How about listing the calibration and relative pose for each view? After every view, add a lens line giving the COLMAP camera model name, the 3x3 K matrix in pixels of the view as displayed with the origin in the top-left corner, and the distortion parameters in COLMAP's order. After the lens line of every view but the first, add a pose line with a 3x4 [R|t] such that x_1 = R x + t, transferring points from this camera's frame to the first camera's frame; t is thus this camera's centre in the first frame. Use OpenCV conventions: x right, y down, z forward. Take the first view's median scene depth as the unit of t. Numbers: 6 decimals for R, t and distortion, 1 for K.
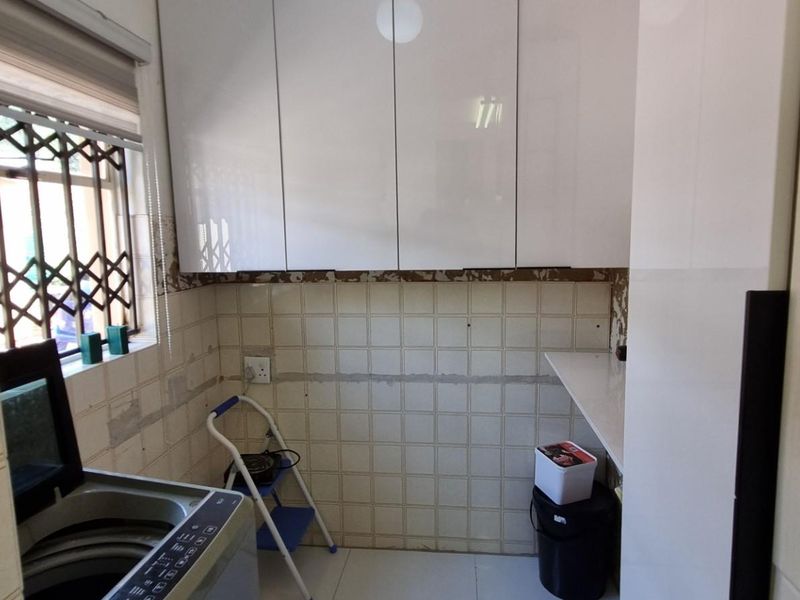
lens RADIAL K [[510.3, 0, 400.0], [0, 510.3, 300.0], [0, 0, 1]] dist [-0.000427, 0.000957]
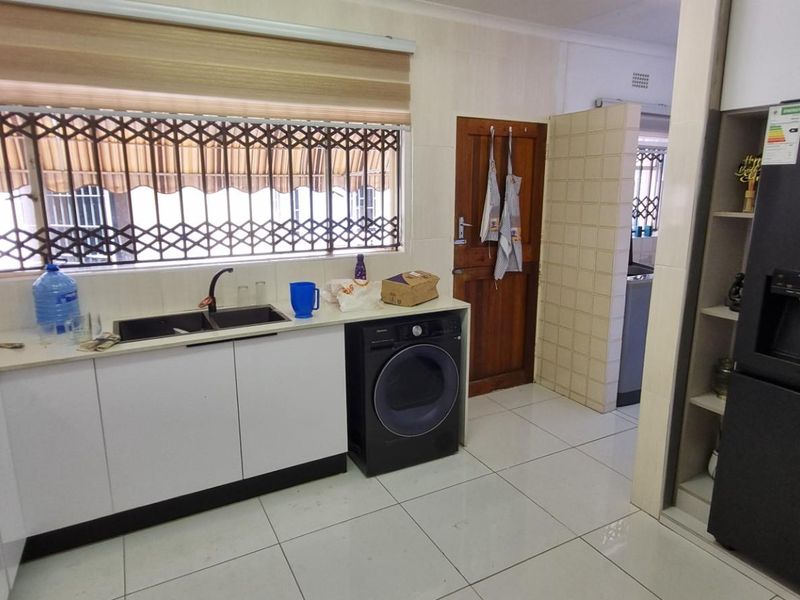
lens RADIAL K [[510.3, 0, 400.0], [0, 510.3, 300.0], [0, 0, 1]] dist [-0.000427, 0.000957]
pose [[0.580501, 0.184771, -0.793018, 0.799515], [-0.107708, 0.982780, 0.150141, 0.164928], [0.807104, -0.001743, 0.590406, -1.479860]]
